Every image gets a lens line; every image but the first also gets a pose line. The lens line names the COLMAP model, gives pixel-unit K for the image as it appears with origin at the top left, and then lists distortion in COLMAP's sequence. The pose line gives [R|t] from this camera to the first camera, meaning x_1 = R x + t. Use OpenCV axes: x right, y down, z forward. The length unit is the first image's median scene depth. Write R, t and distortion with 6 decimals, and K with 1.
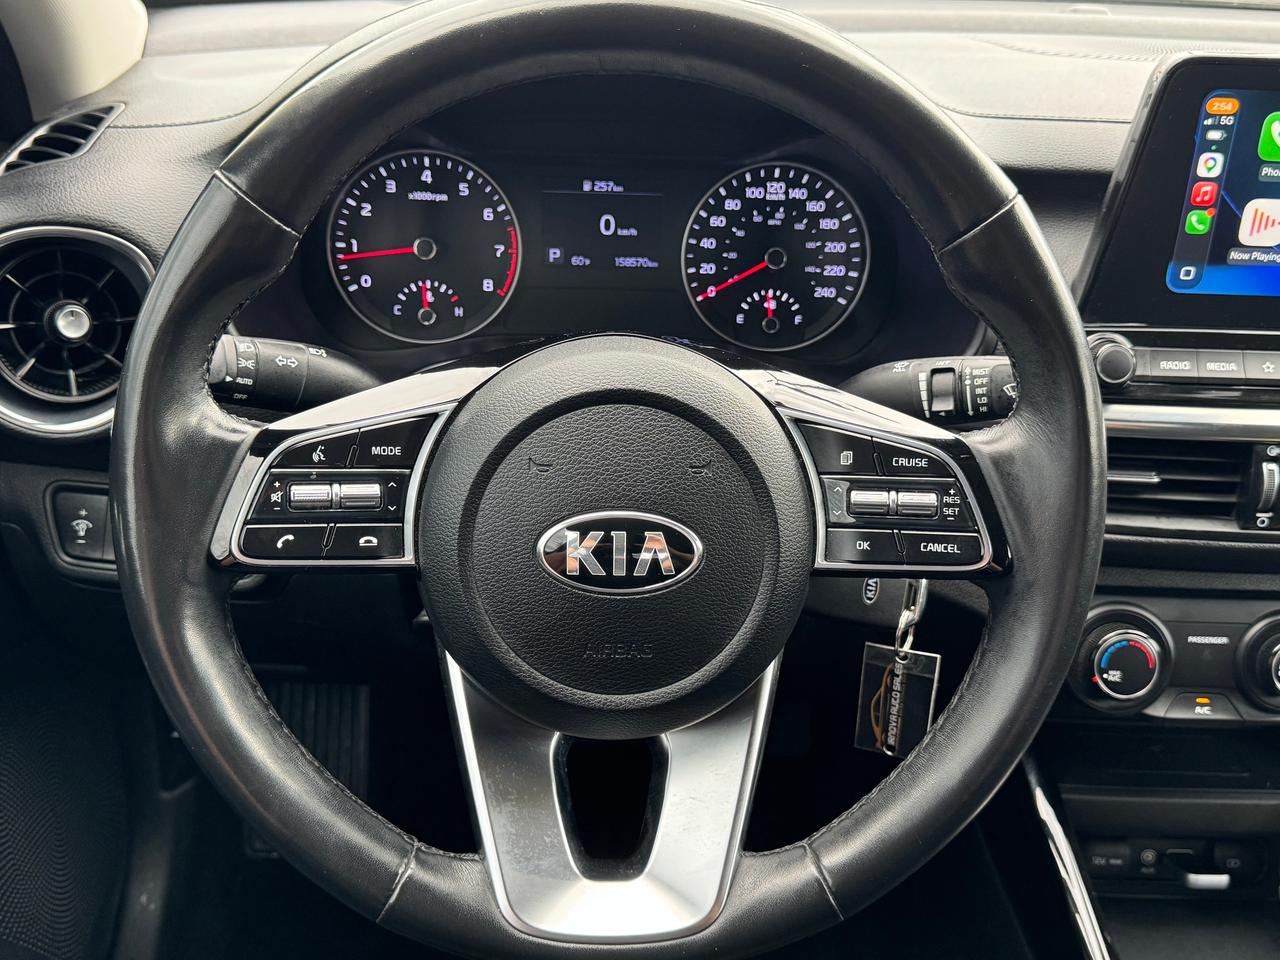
lens RADIAL K [[1340.3, 0, 640.0], [0, 1340.3, 480.0], [0, 0, 1]] dist [-0.012639, -0.005466]
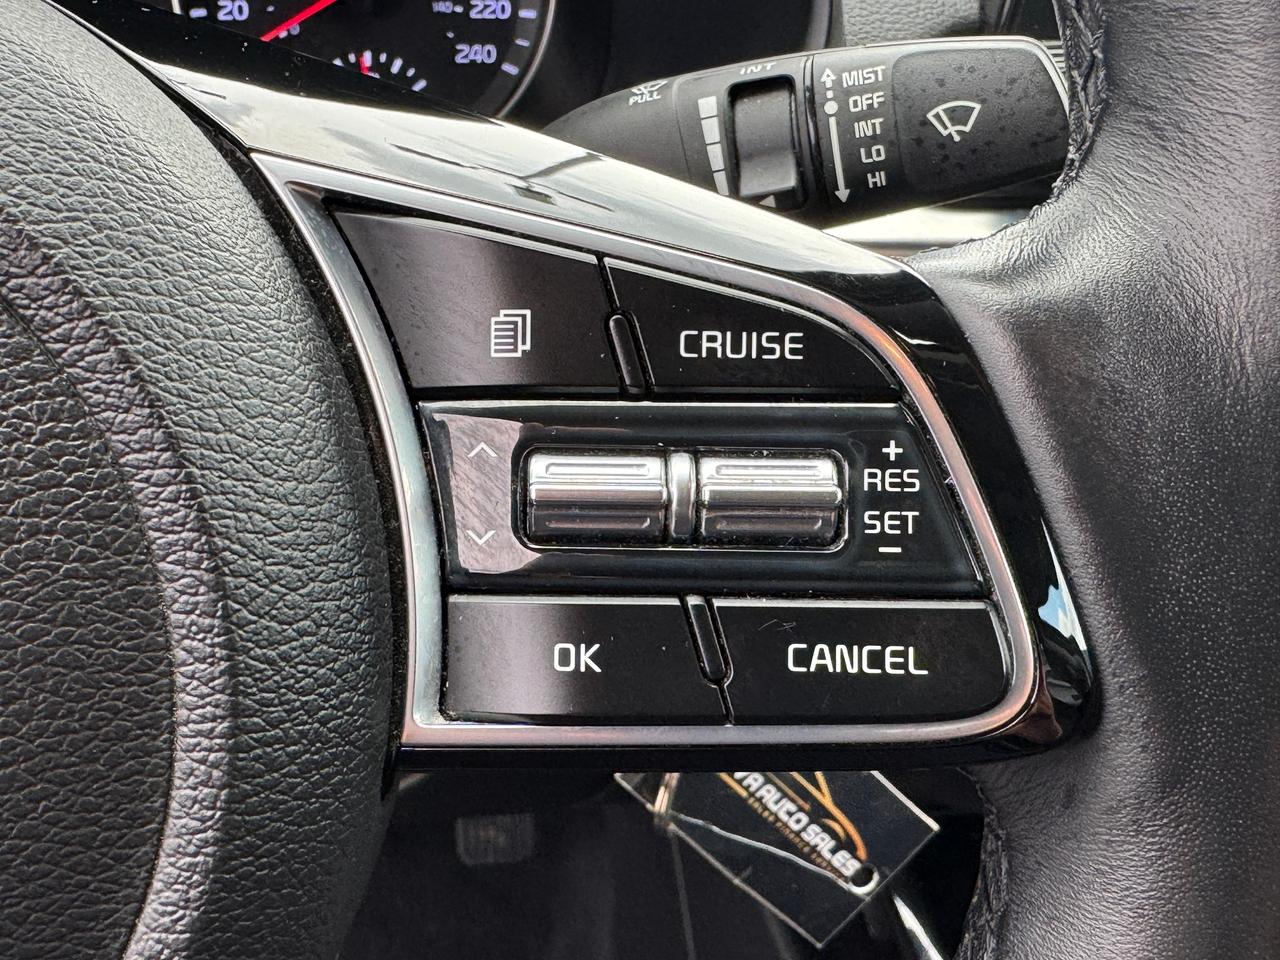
lens RADIAL K [[1417.6, 0, 640.0], [0, 1417.6, 480.0], [0, 0, 1]] dist [-0.000994, -0.001161]
pose [[0.976484, -0.085850, 0.197760, 0.106349], [0.081266, 0.996204, 0.031194, 0.012453], [-0.199687, -0.014390, 0.979754, 0.620724]]
